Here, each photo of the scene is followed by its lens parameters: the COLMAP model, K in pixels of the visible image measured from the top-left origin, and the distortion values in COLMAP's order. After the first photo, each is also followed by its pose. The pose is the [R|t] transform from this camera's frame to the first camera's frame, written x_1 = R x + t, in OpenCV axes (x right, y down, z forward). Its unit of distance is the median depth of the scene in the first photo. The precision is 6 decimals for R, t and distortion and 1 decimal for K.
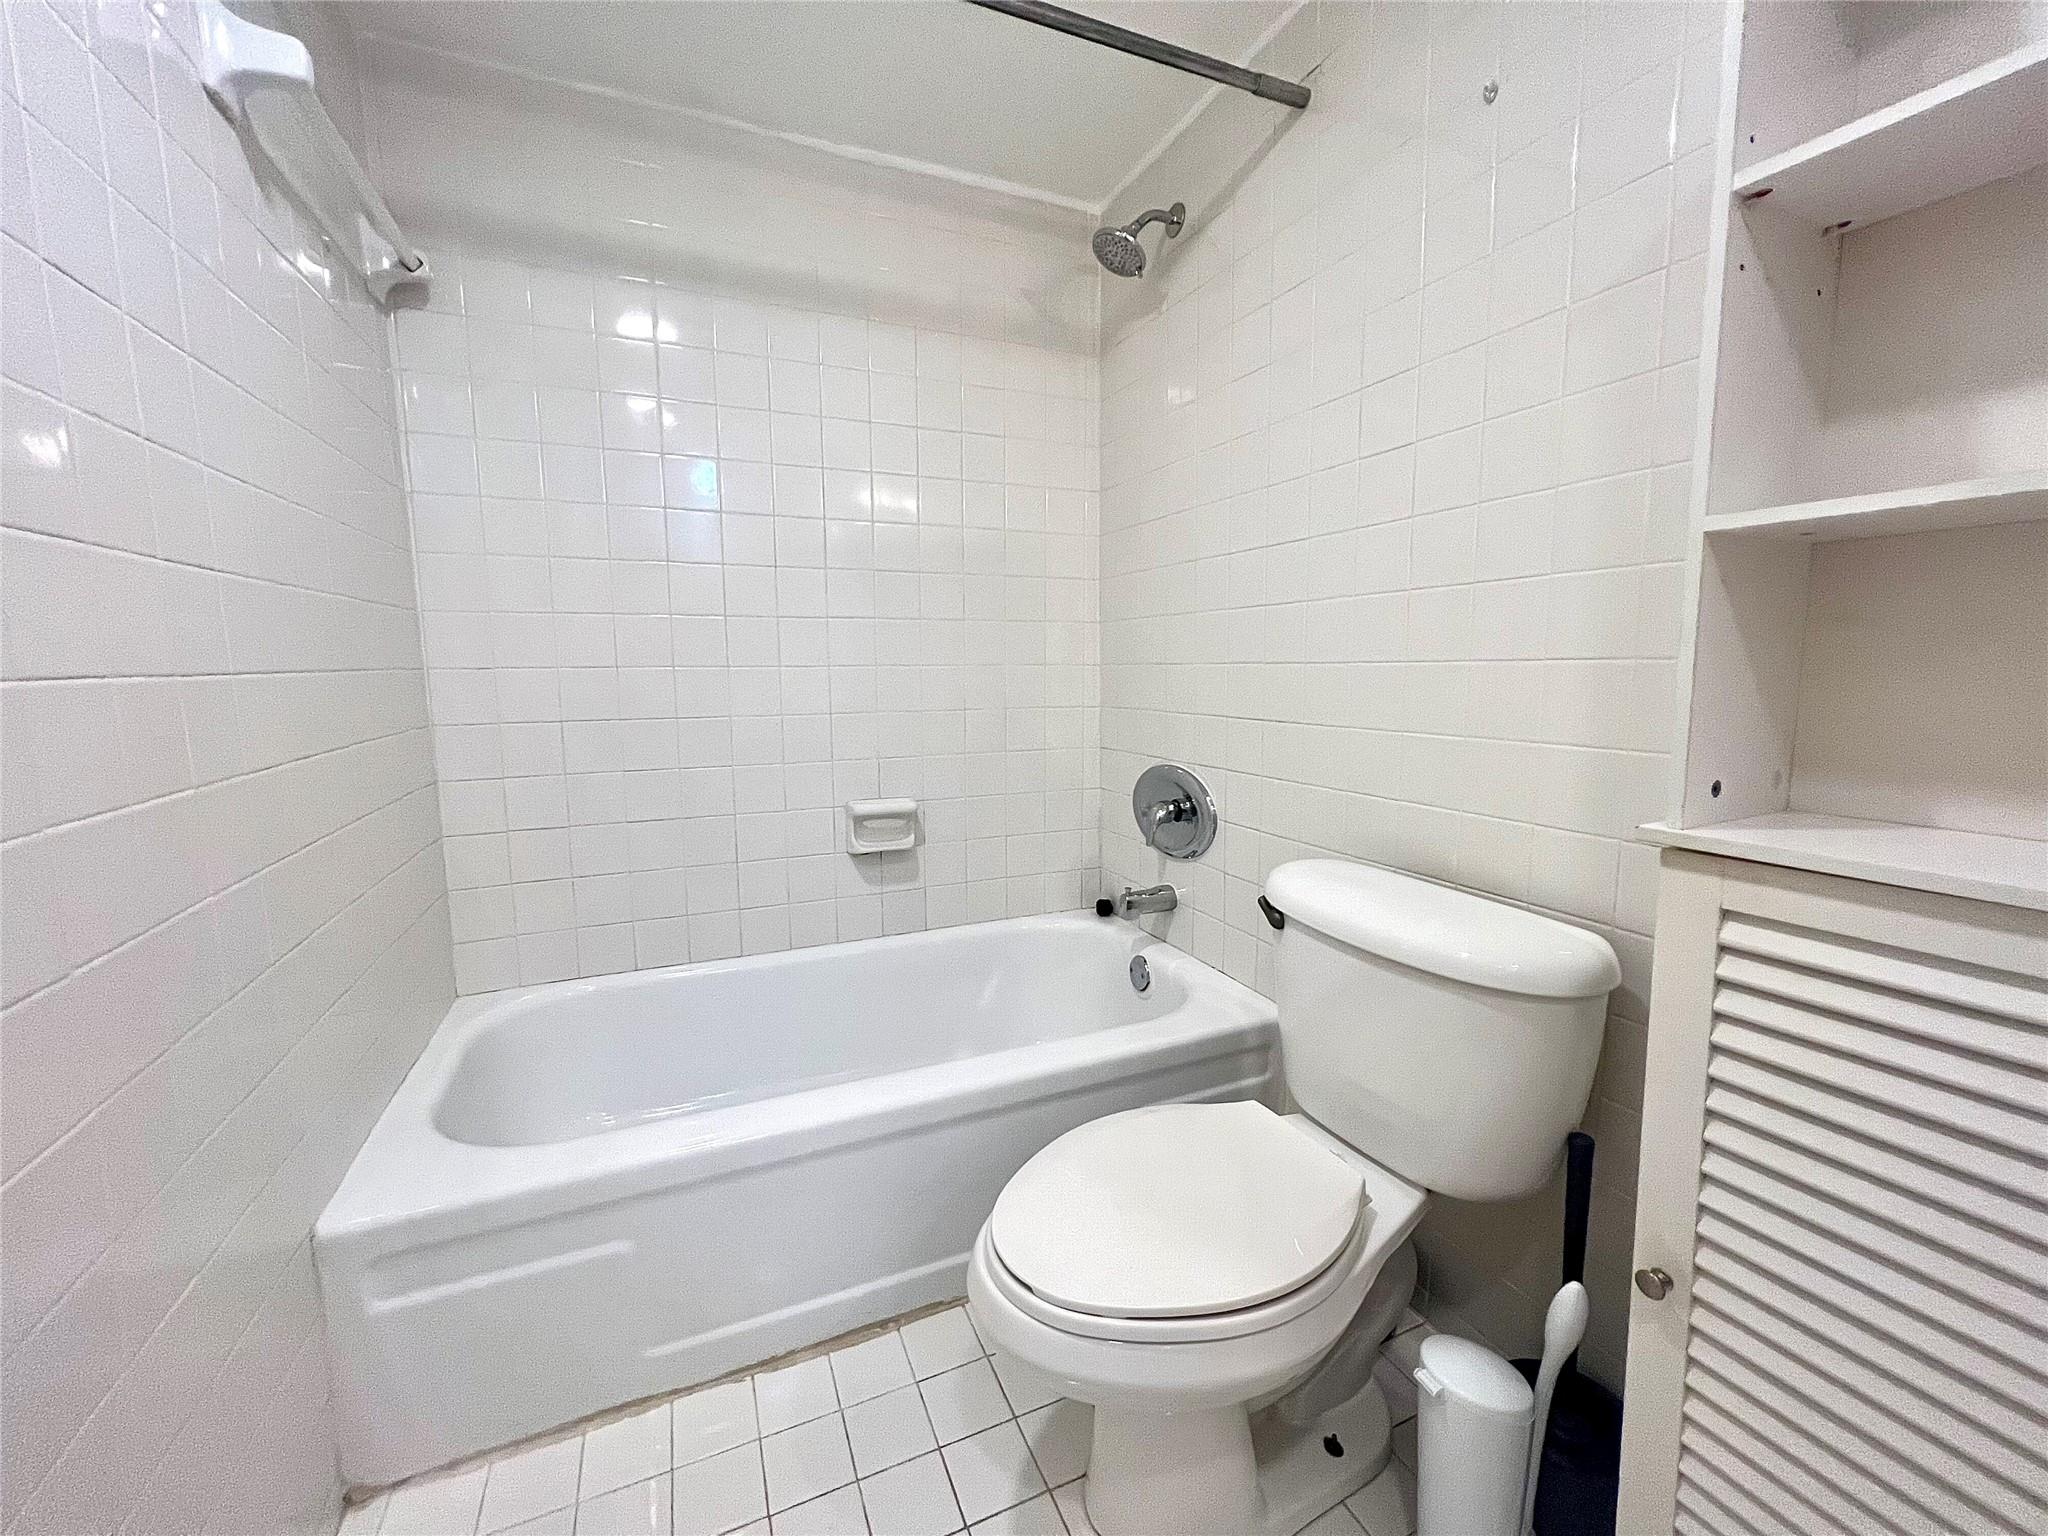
lens RADIAL K [[820.1, 0, 1023.1], [0, 820.1, 763.8], [0, 0, 1]] dist [-0.000535, 0.000081]
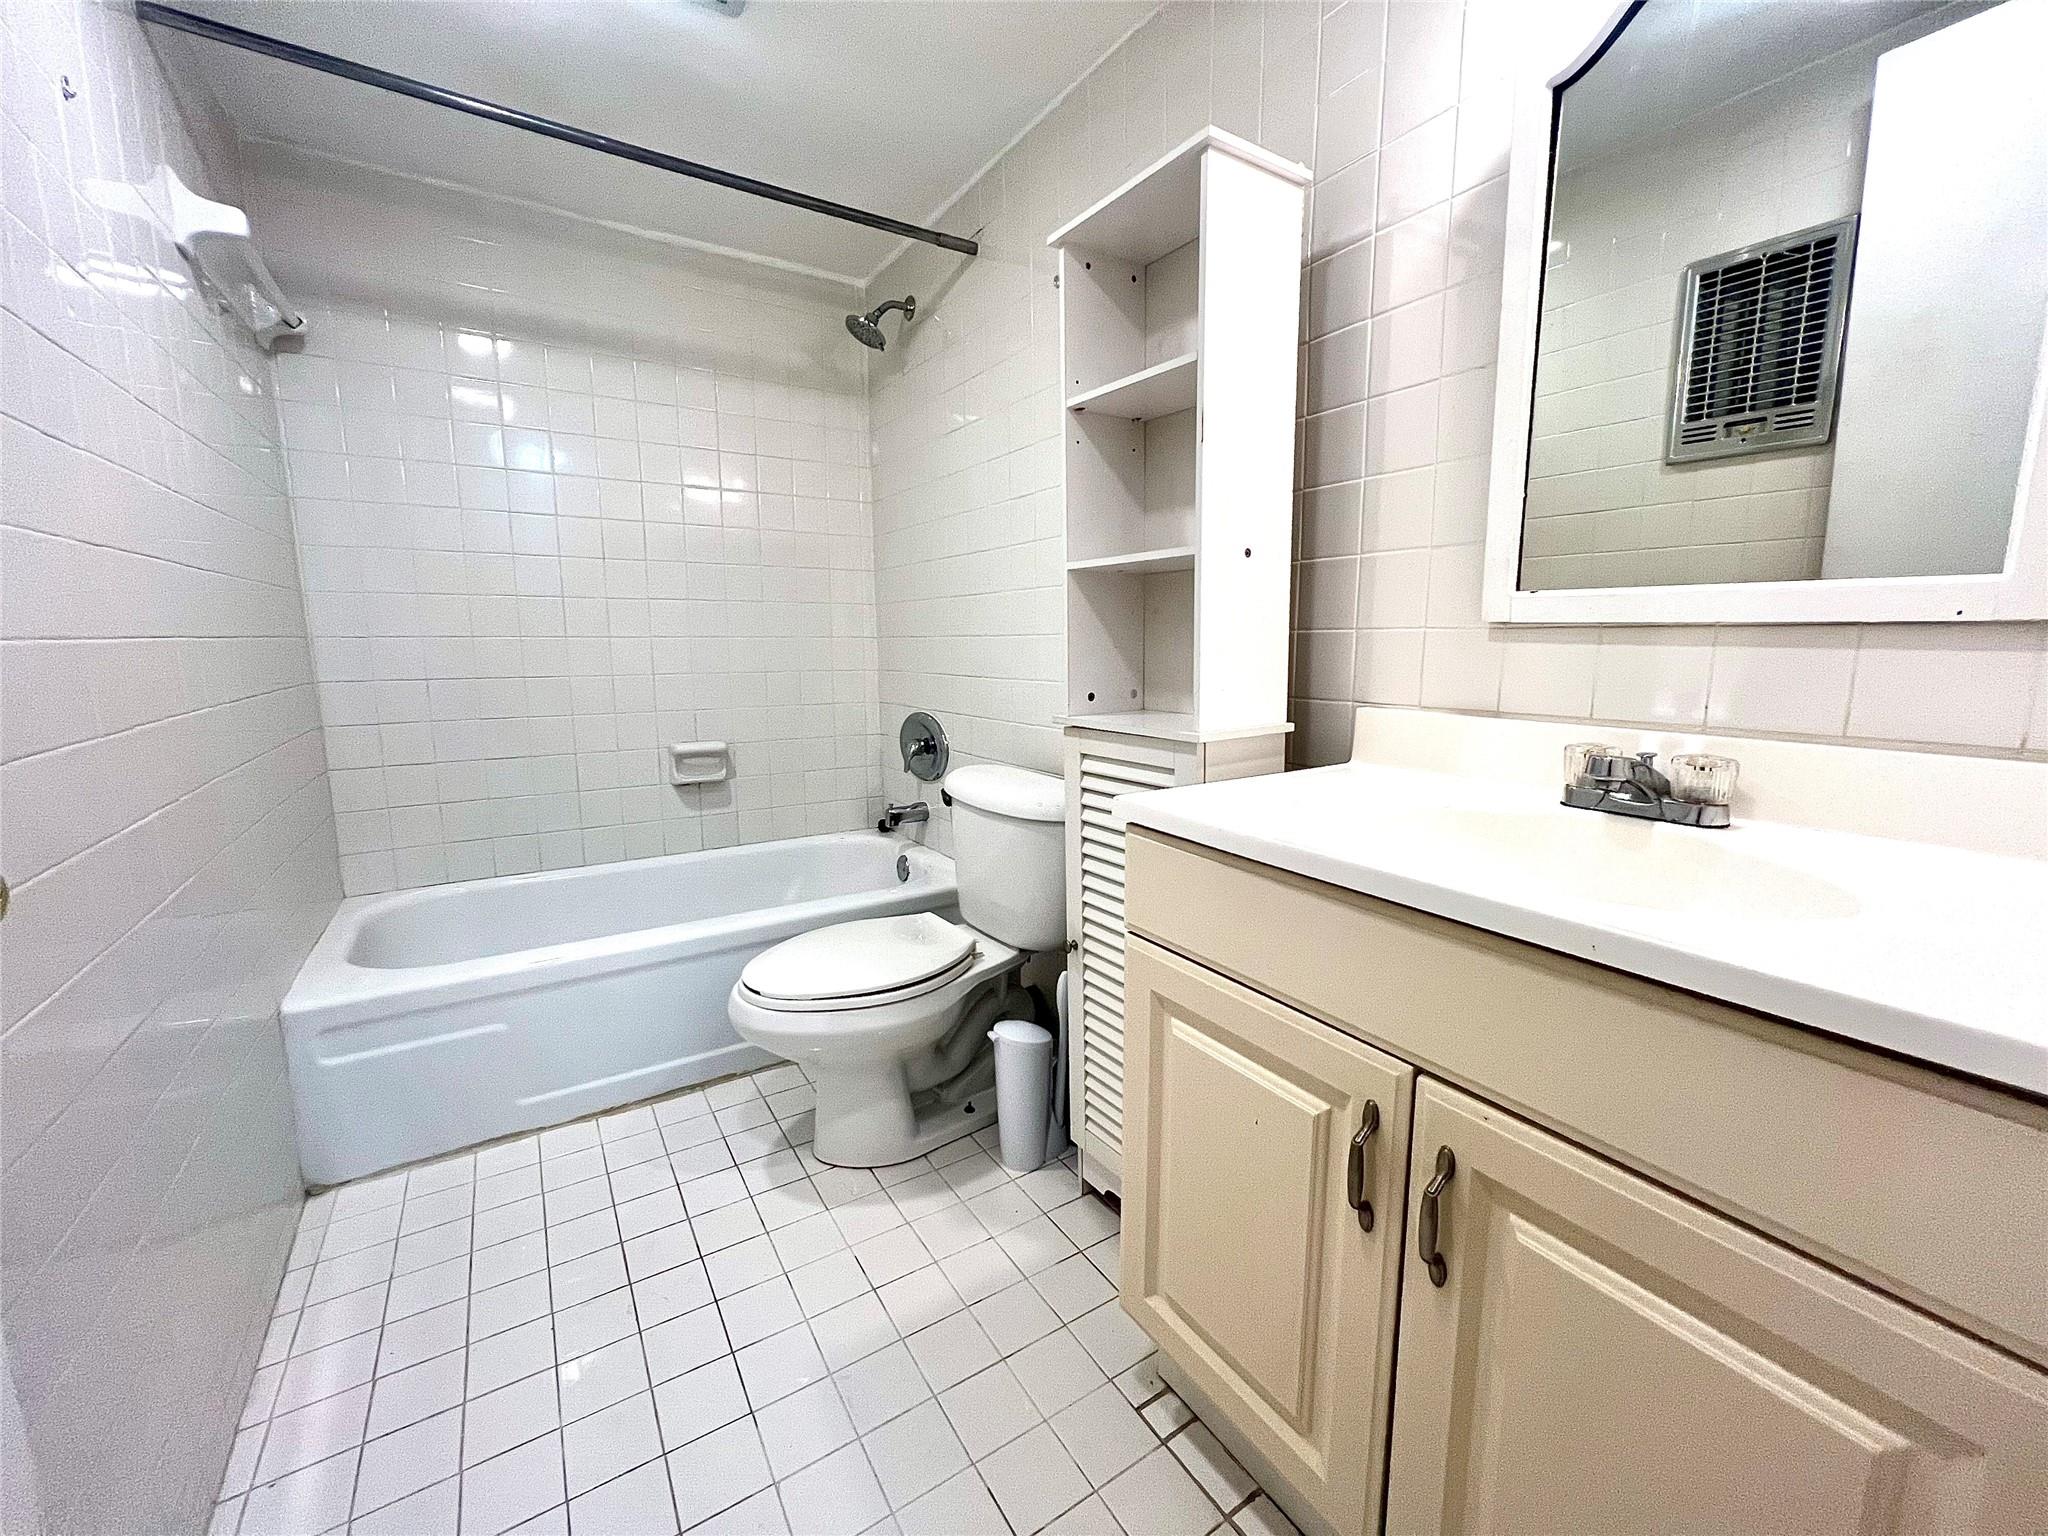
lens RADIAL K [[820.1, 0, 1021.4], [0, 820.1, 762.7], [0, 0, 1]] dist [-0.000535, 0.000081]
pose [[0.988375, -0.019328, 0.150805, 0.182229], [0.015248, 0.999487, 0.028162, 0.065292], [-0.151272, -0.025535, 0.988162, -0.472114]]
